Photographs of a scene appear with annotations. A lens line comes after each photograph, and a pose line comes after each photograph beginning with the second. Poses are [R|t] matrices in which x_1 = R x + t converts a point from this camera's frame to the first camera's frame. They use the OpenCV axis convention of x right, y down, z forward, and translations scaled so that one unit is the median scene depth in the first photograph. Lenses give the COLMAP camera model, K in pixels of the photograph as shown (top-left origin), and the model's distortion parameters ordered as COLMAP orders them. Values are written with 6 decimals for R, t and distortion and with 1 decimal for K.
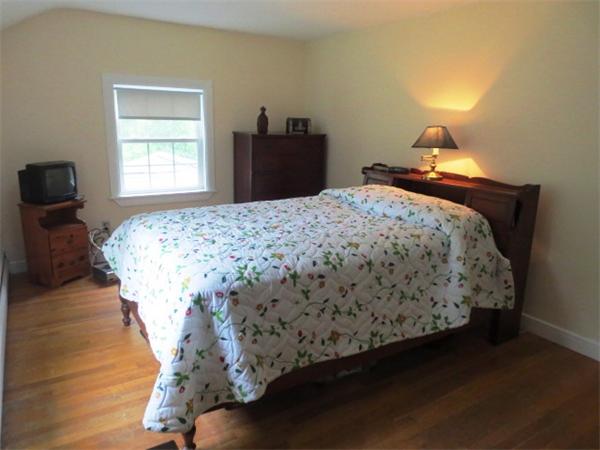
lens RADIAL K [[436.6, 0, 296.3], [0, 436.6, 227.3], [0, 0, 1]] dist [-0.002790, 0.002733]
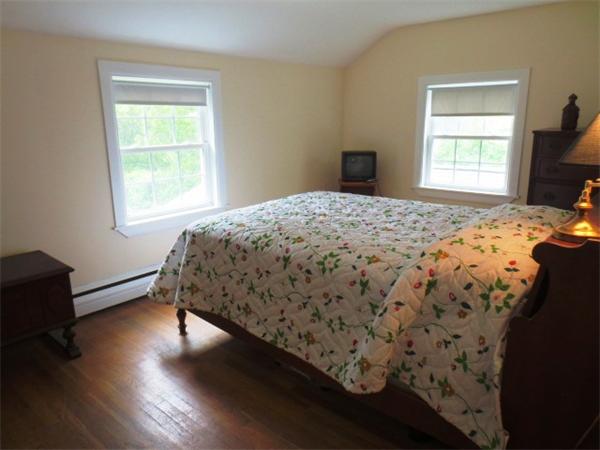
lens RADIAL K [[436.6, 0, 296.2], [0, 436.6, 222.9], [0, 0, 1]] dist [-0.002790, 0.002733]
pose [[0.270500, 0.199390, -0.941846, 0.974056], [-0.211823, 0.966670, 0.143809, -0.126496], [0.939128, 0.160604, 0.303719, 0.653194]]
